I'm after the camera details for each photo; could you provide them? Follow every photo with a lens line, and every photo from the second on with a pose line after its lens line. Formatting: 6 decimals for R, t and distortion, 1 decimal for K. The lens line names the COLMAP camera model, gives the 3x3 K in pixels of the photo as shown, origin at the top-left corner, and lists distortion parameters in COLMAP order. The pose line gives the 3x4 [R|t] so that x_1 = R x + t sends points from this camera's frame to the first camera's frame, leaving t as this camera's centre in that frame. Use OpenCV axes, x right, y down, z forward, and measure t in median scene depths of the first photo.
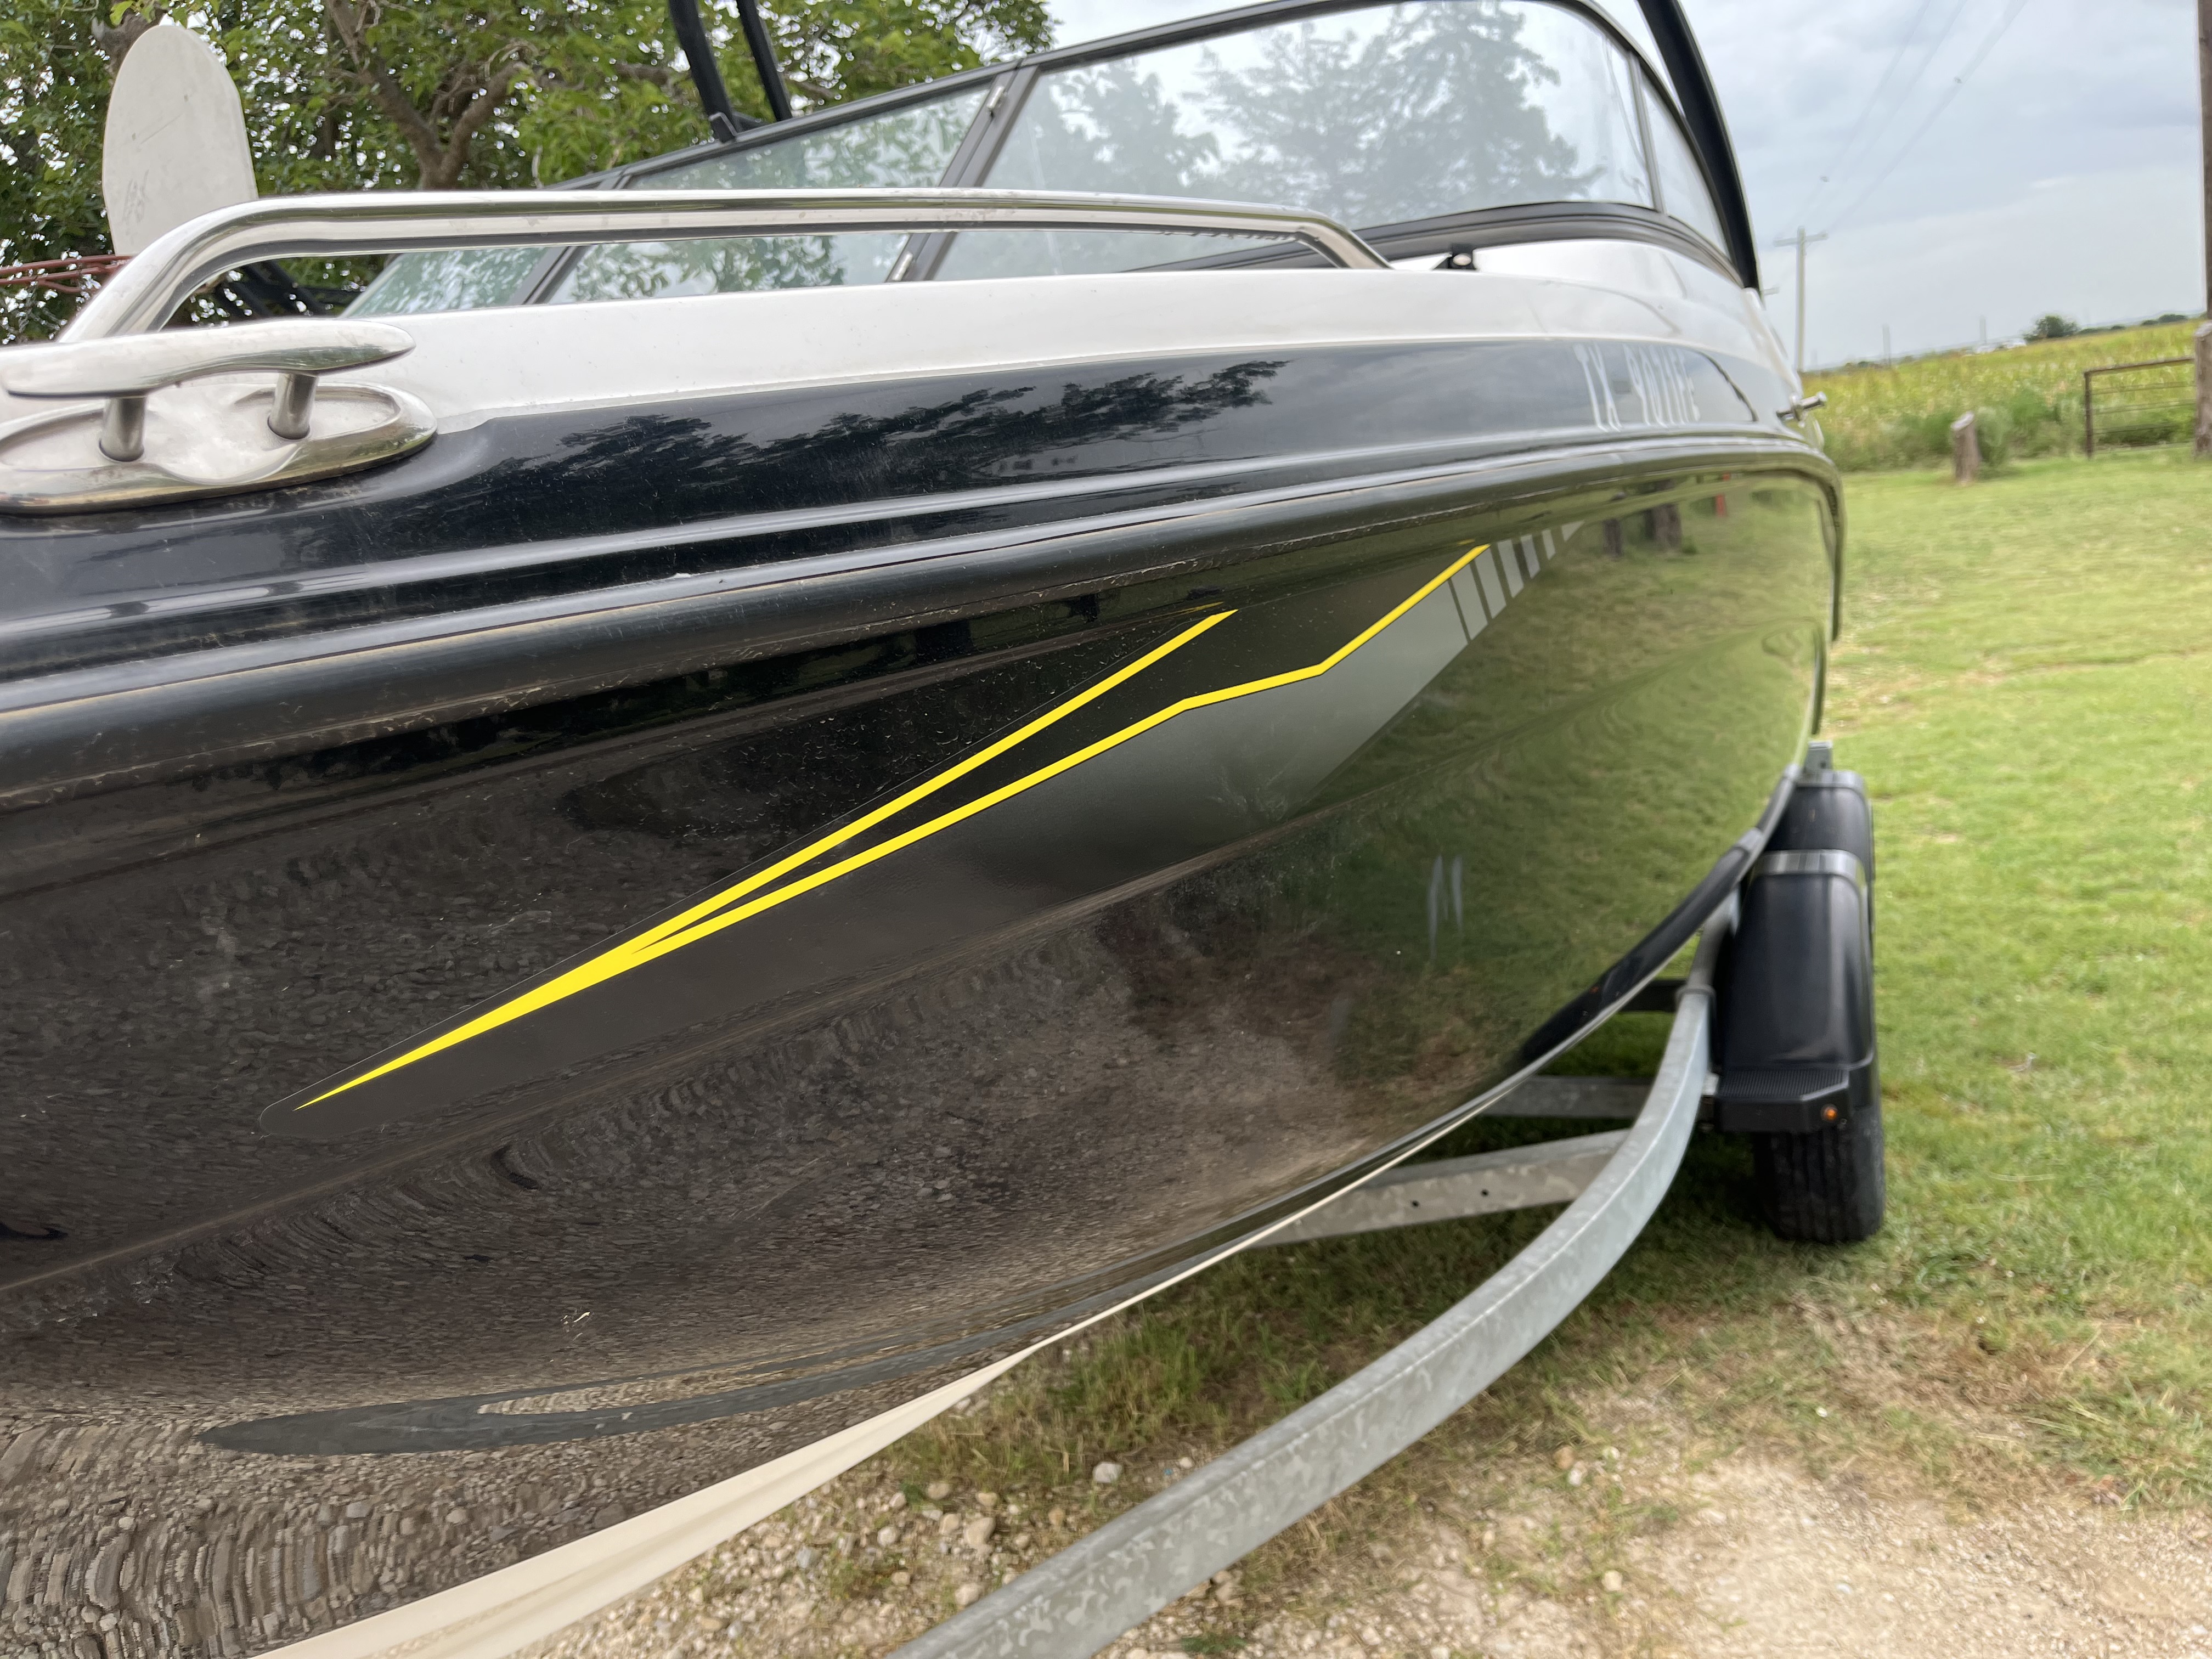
lens RADIAL K [[1663.7, 0, 1115.9], [0, 1663.7, 842.7], [0, 0, 1]] dist [0.078559, -0.117705]
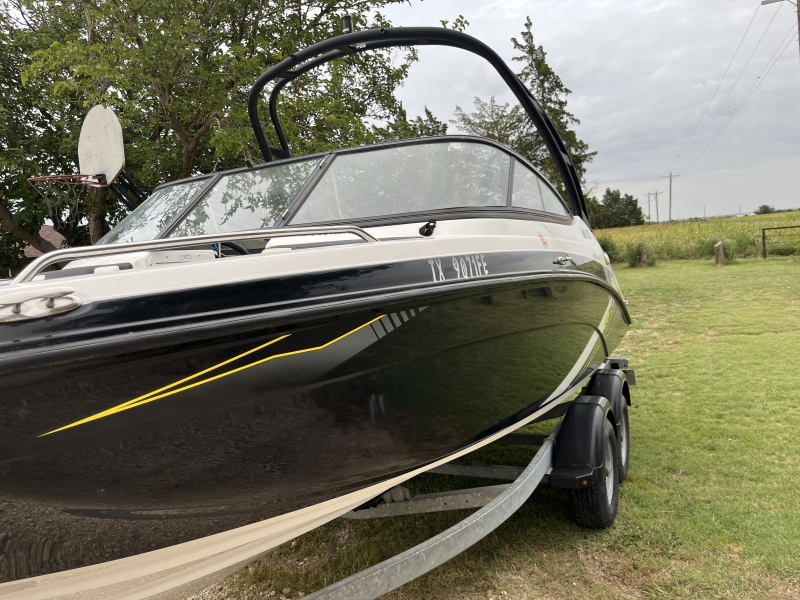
lens RADIAL K [[598.6, 0, 397.2], [0, 598.6, 303.9], [0, 0, 1]] dist [0.065371, -0.089873]
pose [[0.997576, 0.055499, -0.041980, 0.092279], [-0.059970, 0.991660, -0.114081, -0.013591], [0.035299, 0.116322, 0.992584, -0.116205]]
